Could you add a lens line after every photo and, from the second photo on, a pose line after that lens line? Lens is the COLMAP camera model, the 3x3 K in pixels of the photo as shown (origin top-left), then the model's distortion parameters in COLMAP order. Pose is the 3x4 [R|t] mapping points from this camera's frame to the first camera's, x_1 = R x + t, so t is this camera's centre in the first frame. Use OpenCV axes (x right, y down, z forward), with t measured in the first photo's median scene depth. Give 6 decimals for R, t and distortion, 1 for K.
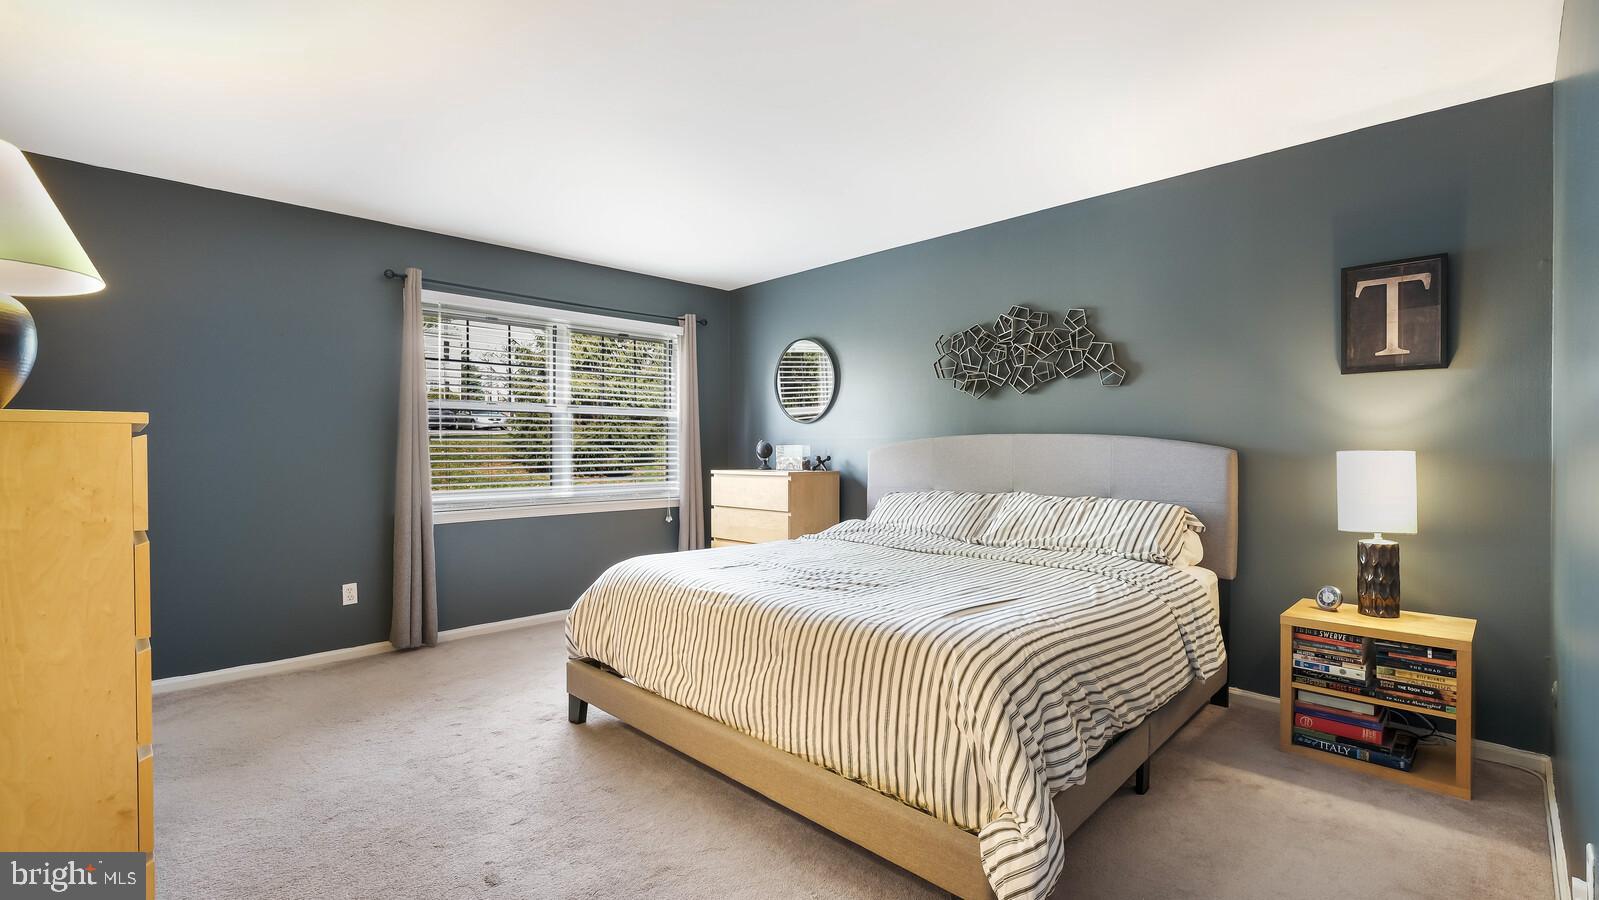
lens RADIAL K [[695.6, 0, 780.5], [0, 695.6, 459.2], [0, 0, 1]] dist [-0.000062, 0.000032]
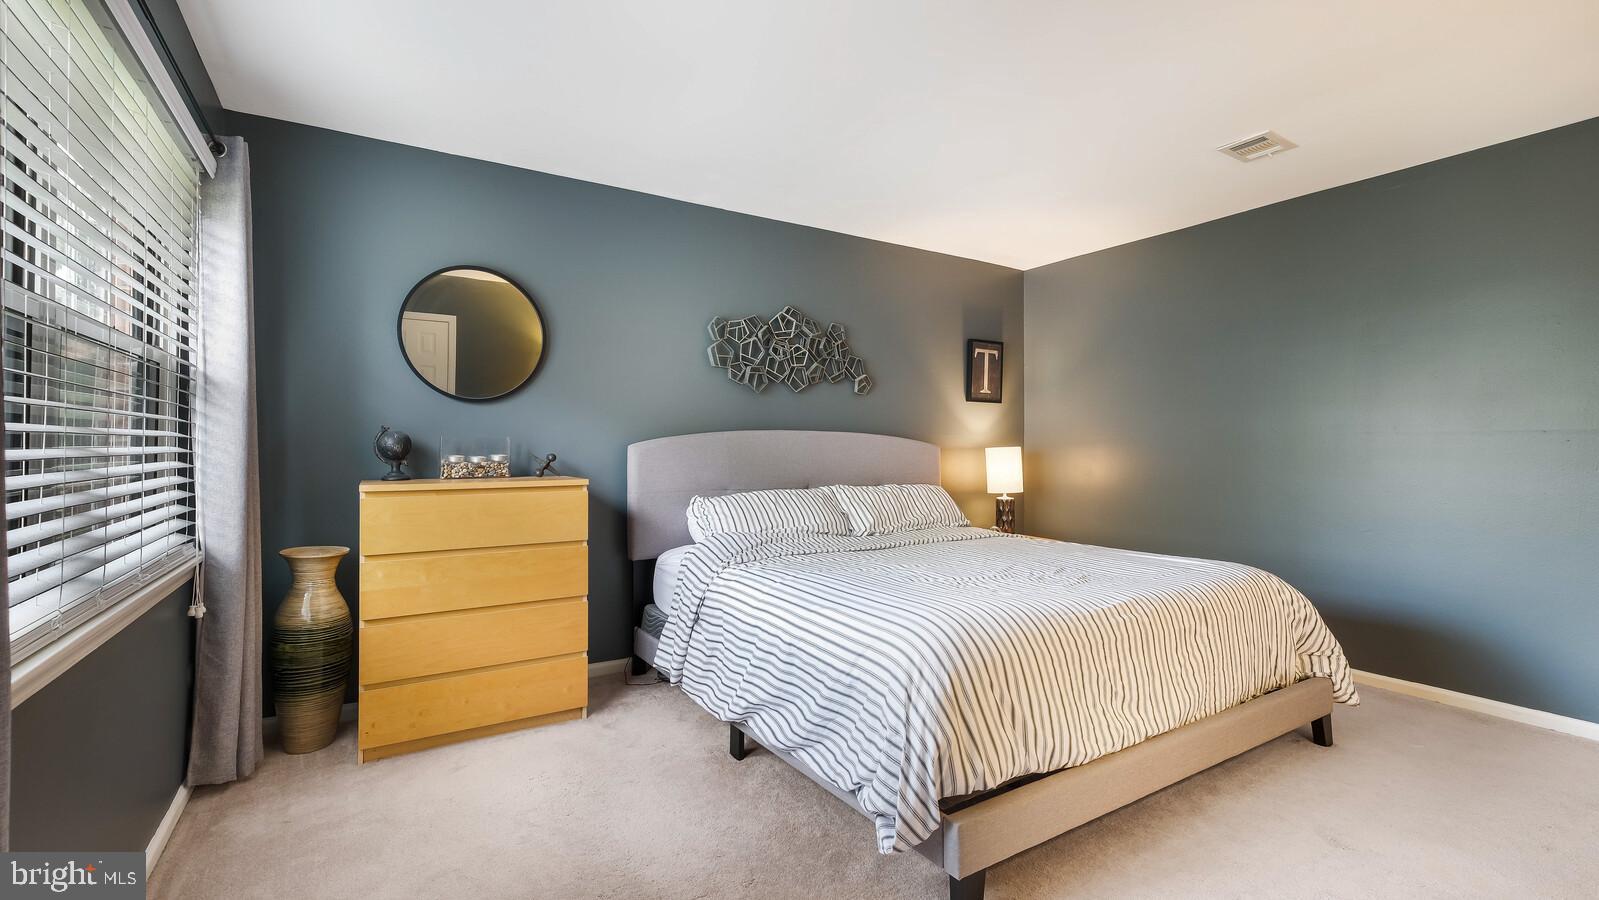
lens RADIAL K [[695.6, 0, 780.5], [0, 695.6, 459.2], [0, 0, 1]] dist [-0.000062, 0.000032]
pose [[0.217551, -0.016950, 0.975902, -0.931207], [0.009173, 0.999841, 0.015321, -0.012860], [-0.976006, 0.005619, 0.217672, 1.080279]]
